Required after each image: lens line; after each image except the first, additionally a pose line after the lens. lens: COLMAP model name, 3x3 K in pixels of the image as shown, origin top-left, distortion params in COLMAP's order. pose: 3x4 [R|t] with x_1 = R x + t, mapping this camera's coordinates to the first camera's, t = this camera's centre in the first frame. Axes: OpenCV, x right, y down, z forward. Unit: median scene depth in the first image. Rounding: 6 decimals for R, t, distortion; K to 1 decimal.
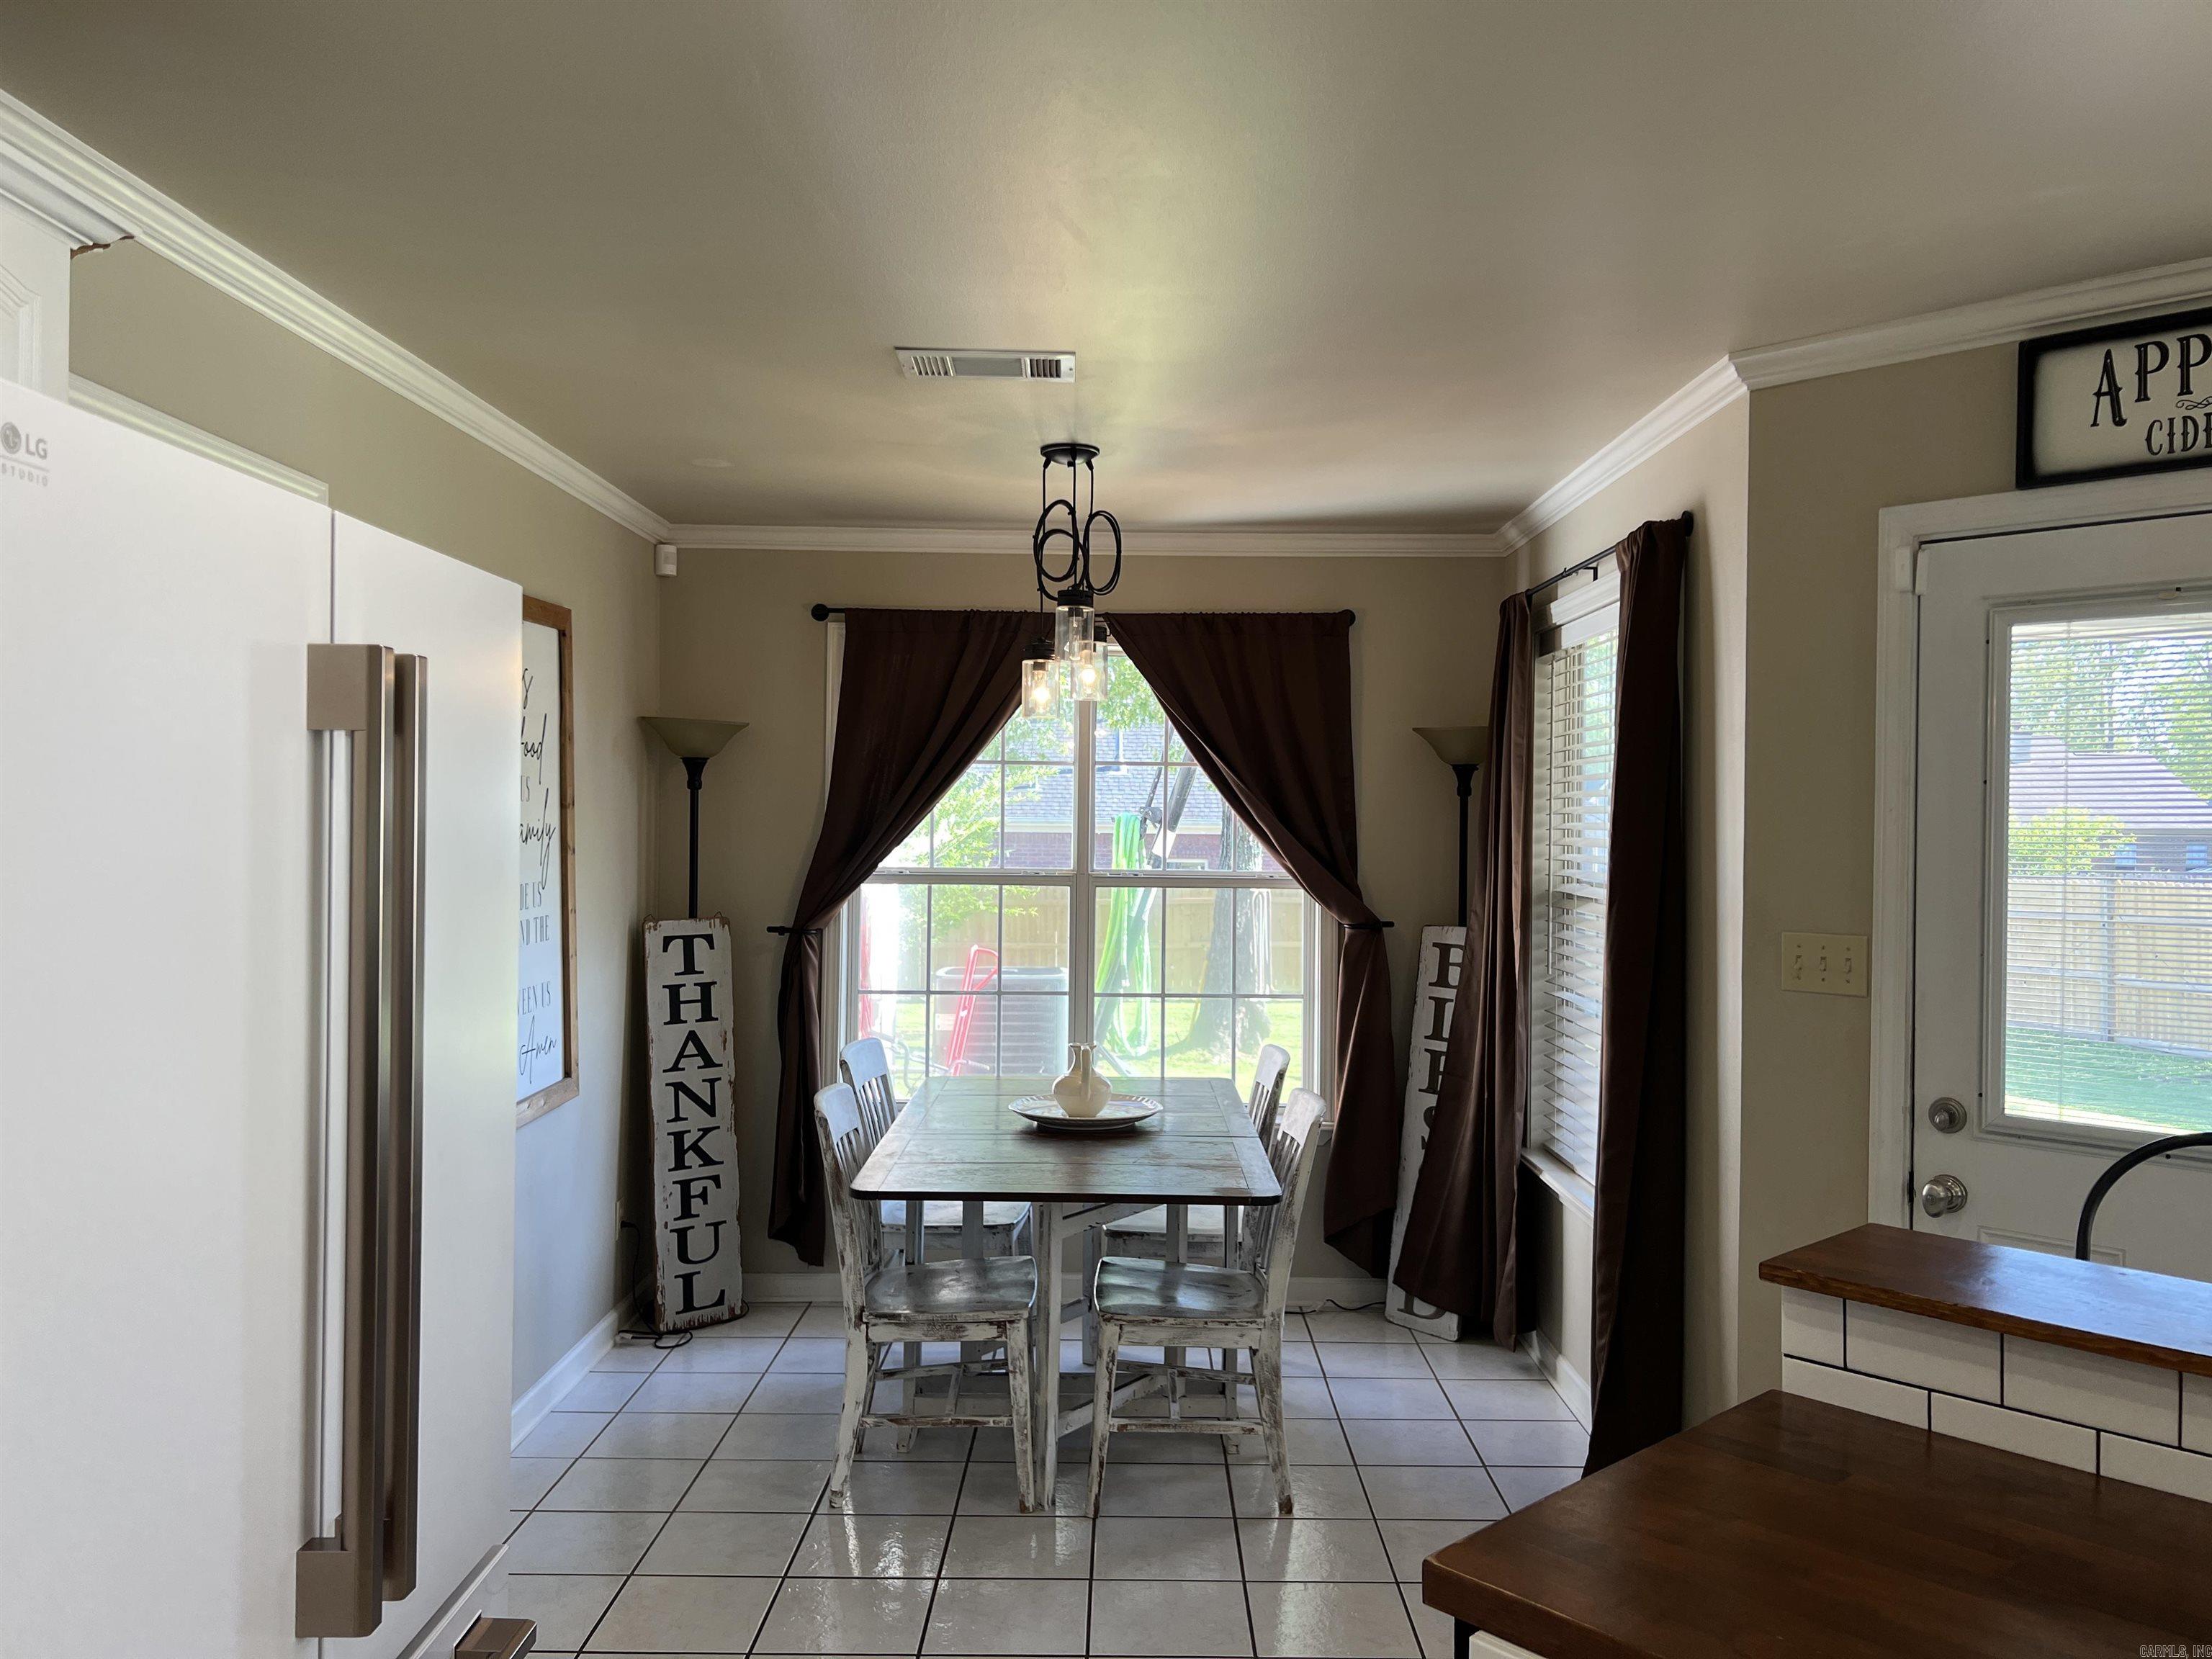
lens RADIAL K [[1658.2, 0, 1151.1], [0, 1658.2, 840.5], [0, 0, 1]] dist [0.065457, -0.075939]
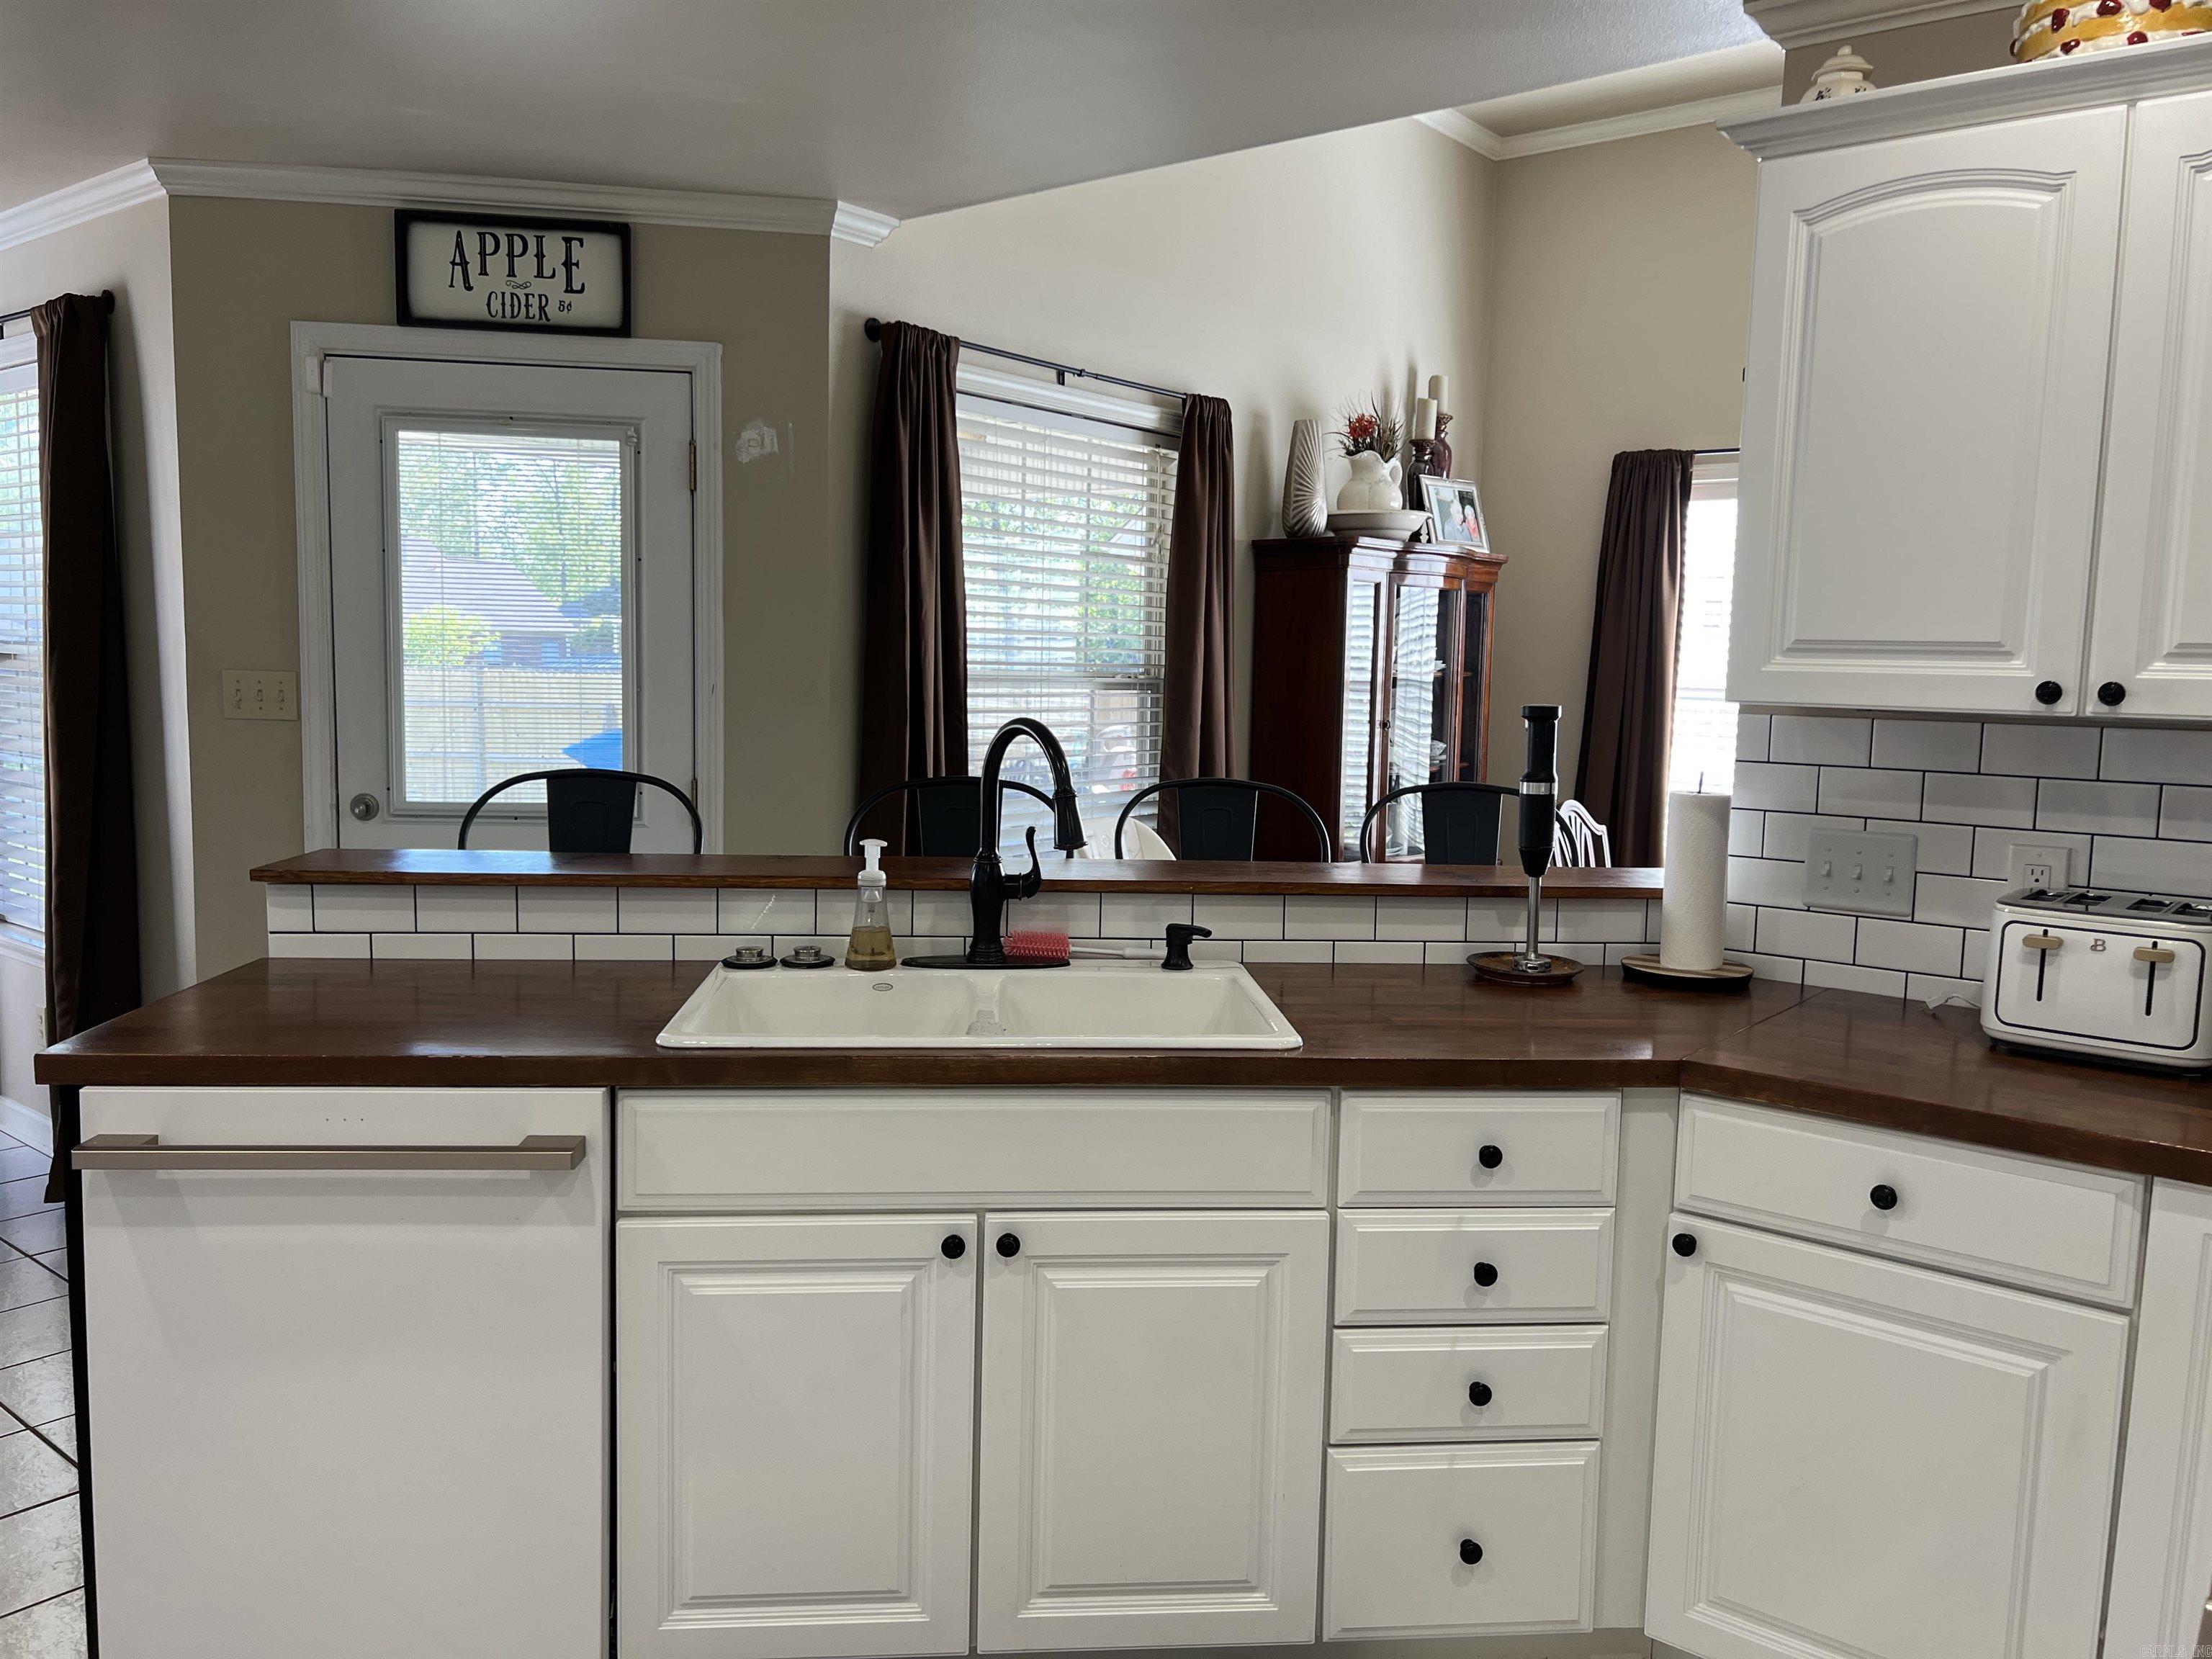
lens RADIAL K [[1658.2, 0, 1101.0], [0, 1658.2, 828.0], [0, 0, 1]] dist [0.065457, -0.075939]
pose [[0.642748, -0.073976, 0.762497, -0.159706], [-0.012200, 0.994212, 0.106740, 0.034847], [-0.765980, -0.077910, 0.638126, -0.287282]]
